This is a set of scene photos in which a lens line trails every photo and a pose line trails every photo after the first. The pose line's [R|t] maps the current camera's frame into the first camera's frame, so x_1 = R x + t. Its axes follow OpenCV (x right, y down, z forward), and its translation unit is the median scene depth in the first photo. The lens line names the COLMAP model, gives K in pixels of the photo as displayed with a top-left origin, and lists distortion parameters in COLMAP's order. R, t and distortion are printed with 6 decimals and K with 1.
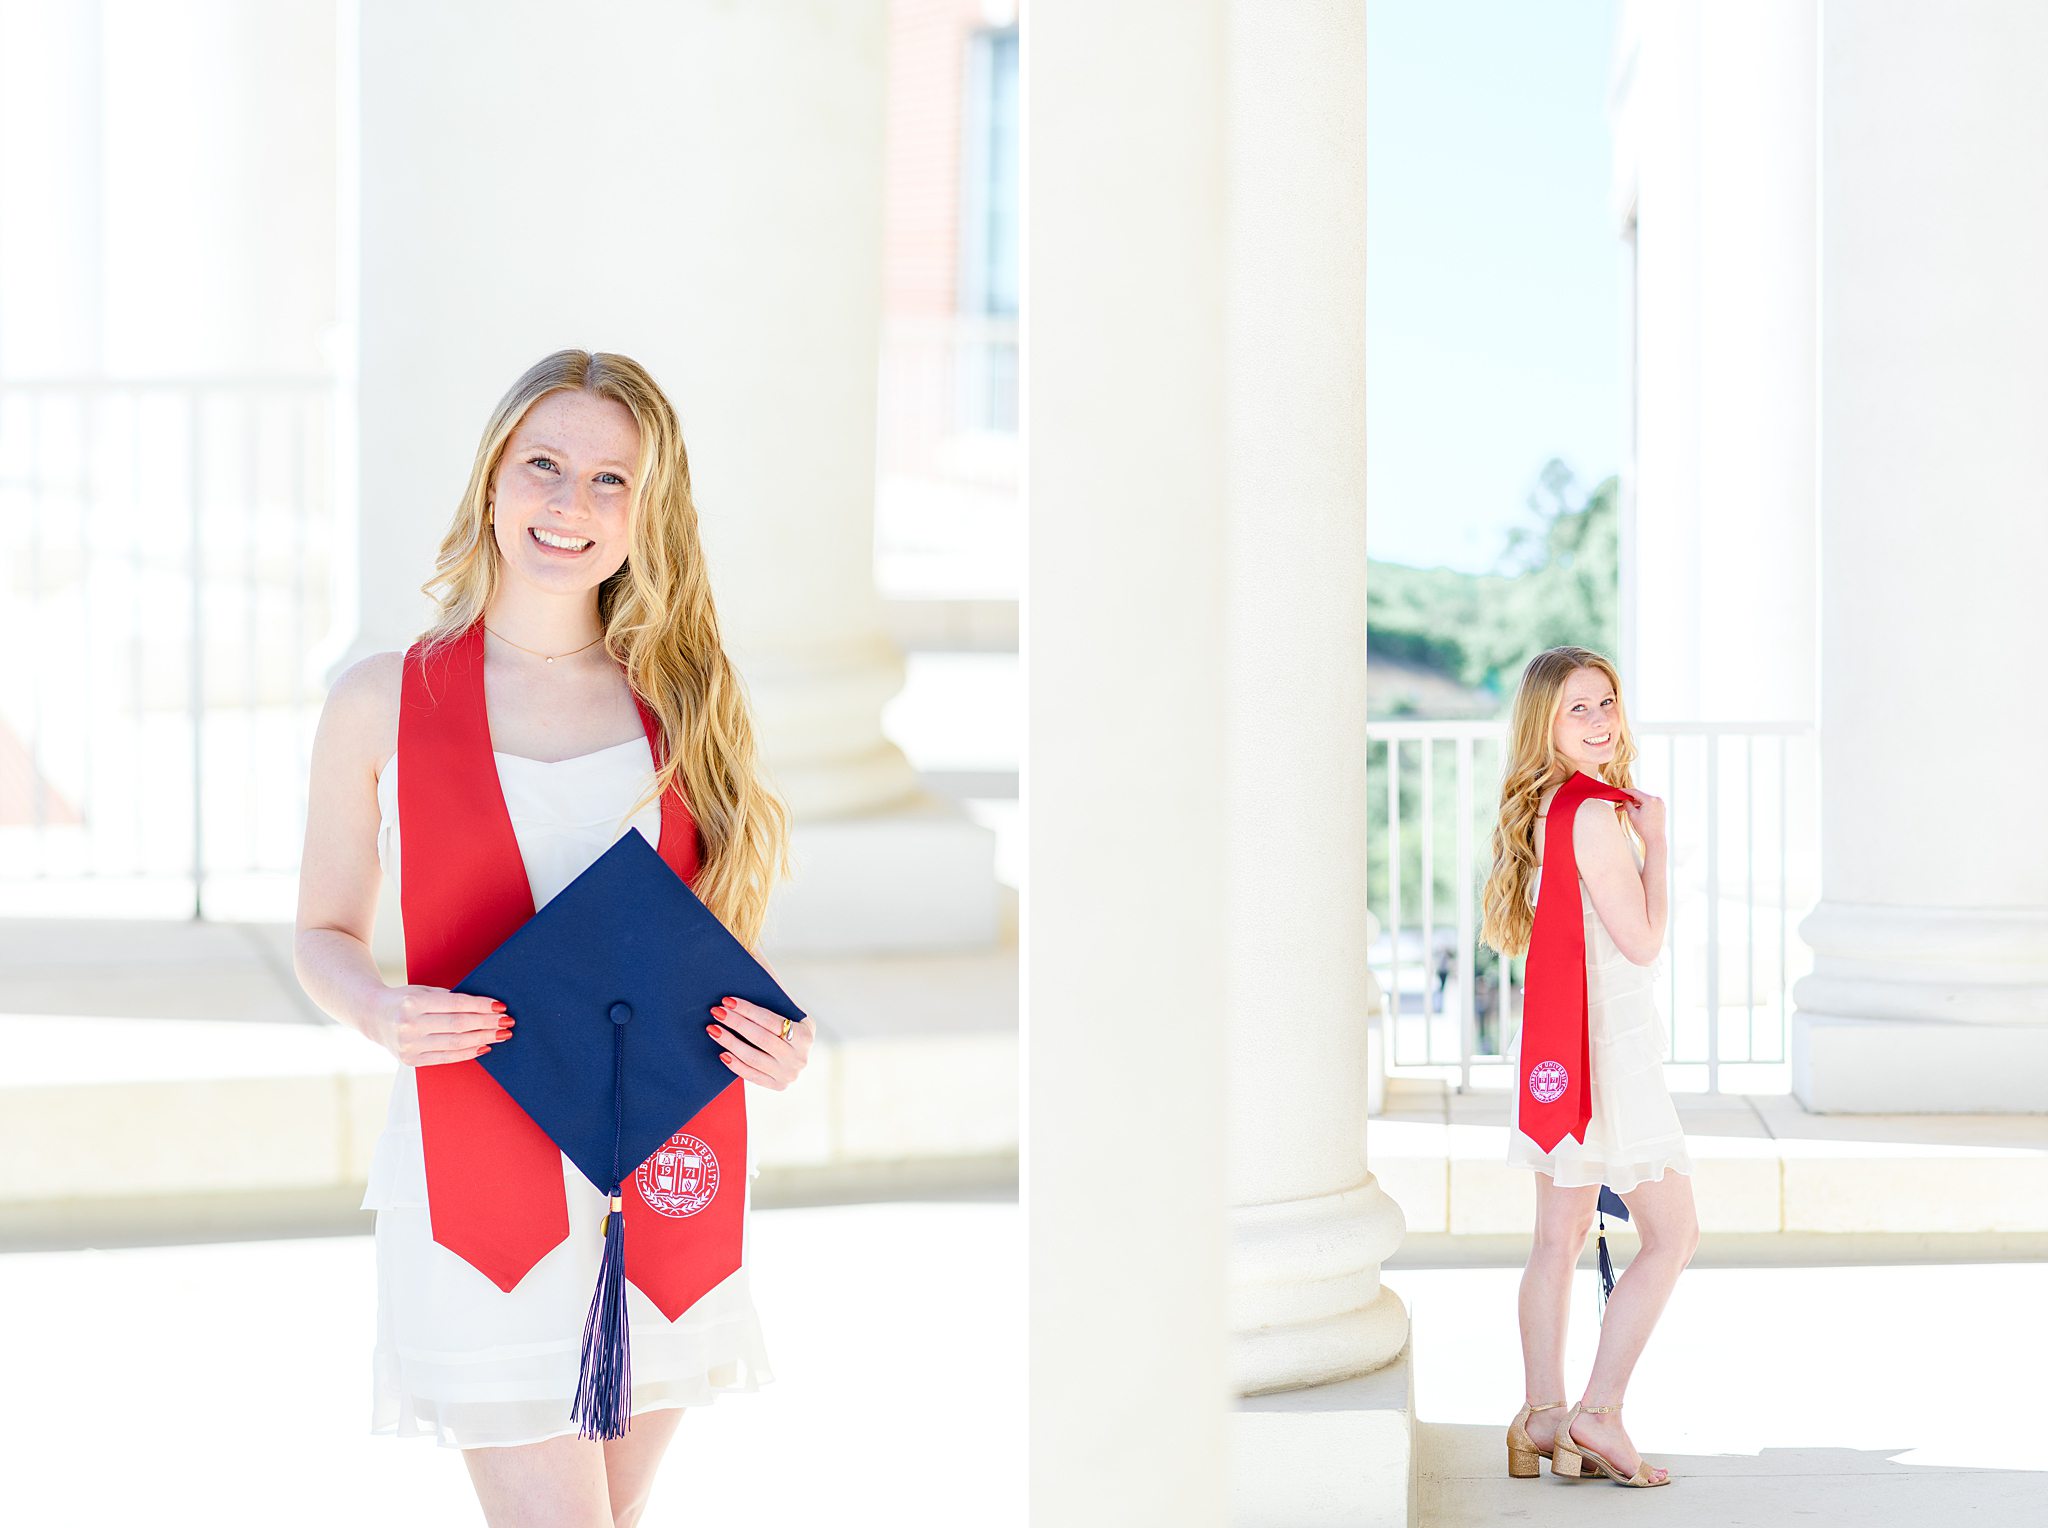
lens RADIAL K [[5076.6, 0, 1024.0], [0, 5076.6, 764.0], [0, 0, 1]] dist [-0.079575, -0.968372]
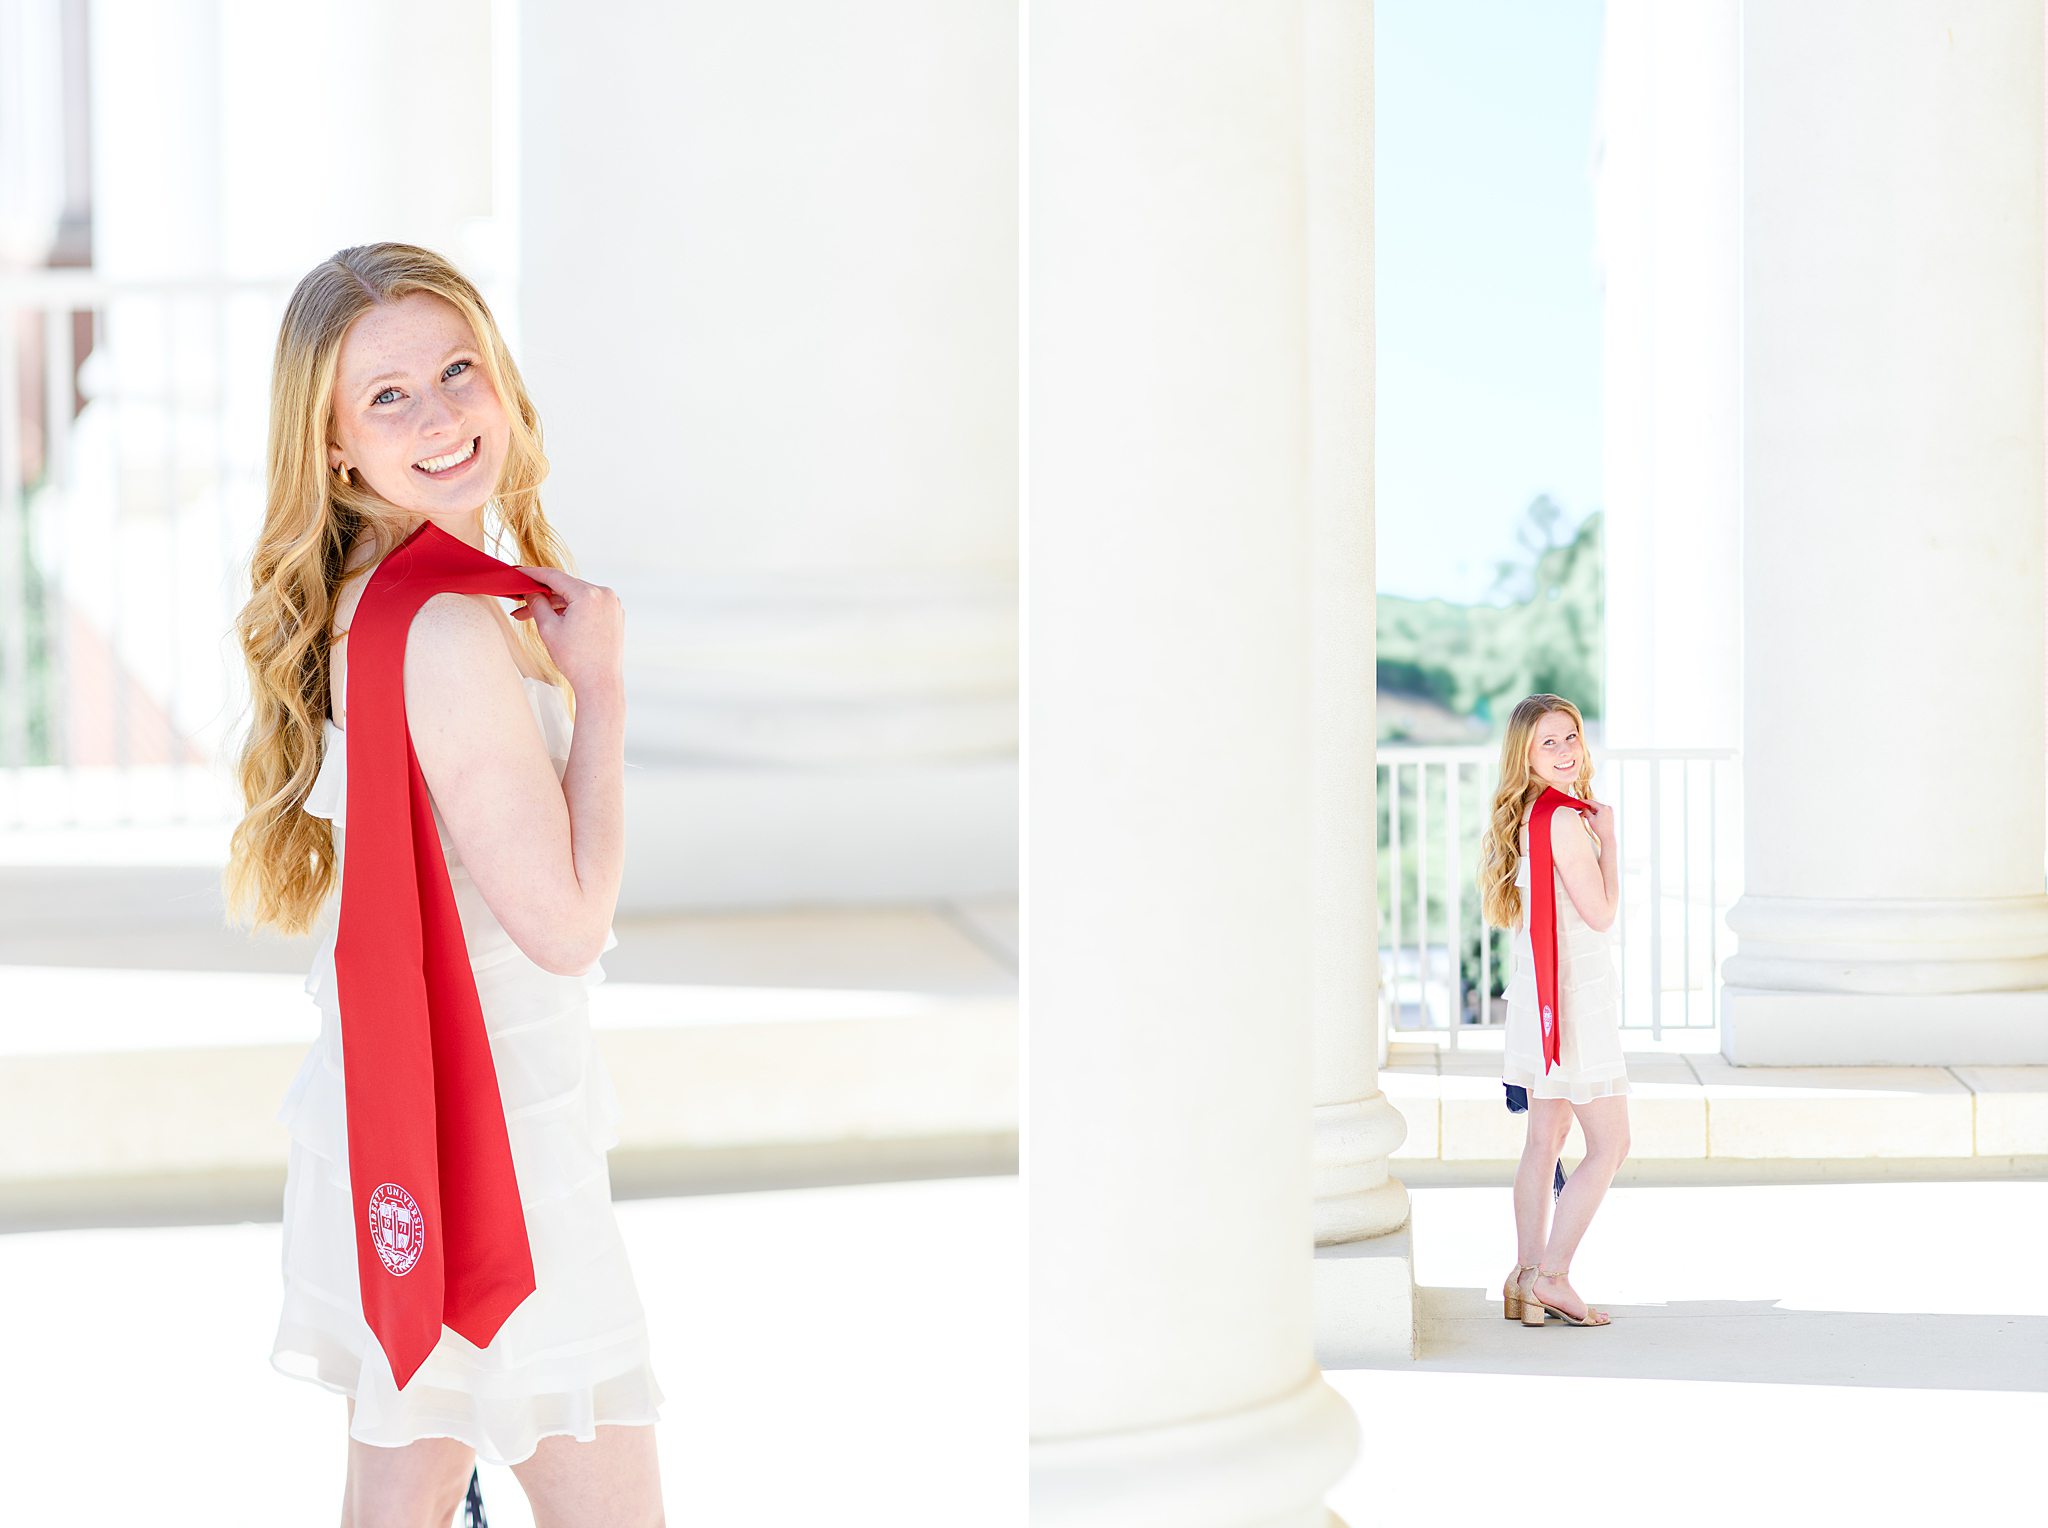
lens RADIAL K [[5076.6, 0, 1024.0], [0, 5076.6, 764.0], [0, 0, 1]] dist [-0.079575, -0.968372]
pose [[0.999996, -0.002641, 0.001344, -0.017922], [0.002648, 0.999982, -0.005297, 0.001422], [-0.001330, 0.005300, 0.999985, -0.221847]]
